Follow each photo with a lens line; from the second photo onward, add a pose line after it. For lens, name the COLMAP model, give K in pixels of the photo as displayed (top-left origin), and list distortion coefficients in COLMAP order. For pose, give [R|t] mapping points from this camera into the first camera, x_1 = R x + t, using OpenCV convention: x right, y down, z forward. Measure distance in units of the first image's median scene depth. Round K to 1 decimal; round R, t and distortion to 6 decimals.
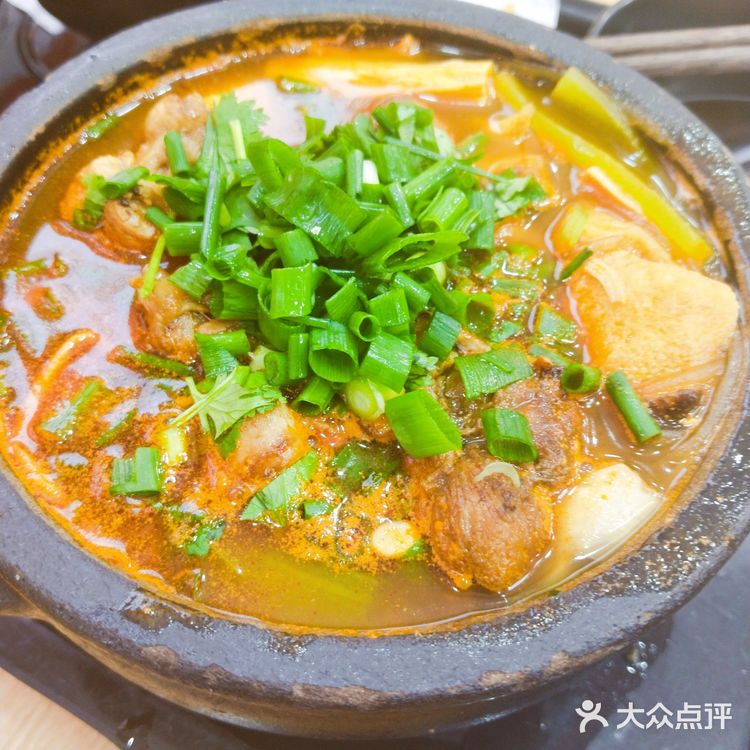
lens RADIAL K [[785.4, 0, 375.0], [0, 785.4, 375.0], [0, 0, 1]] dist [0.025930, -0.014161]
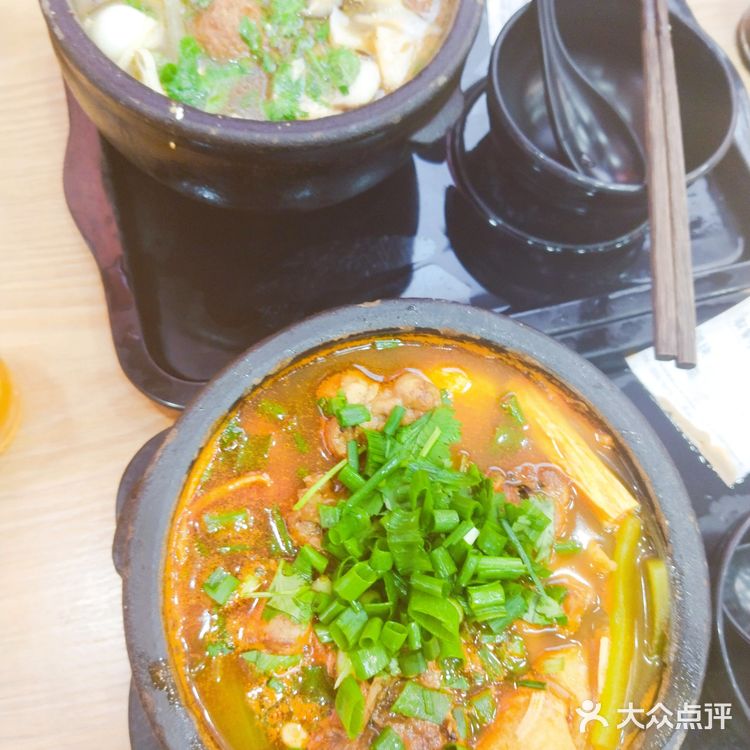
lens RADIAL K [[785.4, 0, 375.0], [0, 785.4, 375.0], [0, 0, 1]] dist [0.025930, -0.014161]
pose [[0.689222, 0.698892, -0.191108, -0.088660], [-0.664372, 0.714843, 0.218195, -1.016794], [0.289107, -0.023419, 0.957010, -0.654395]]
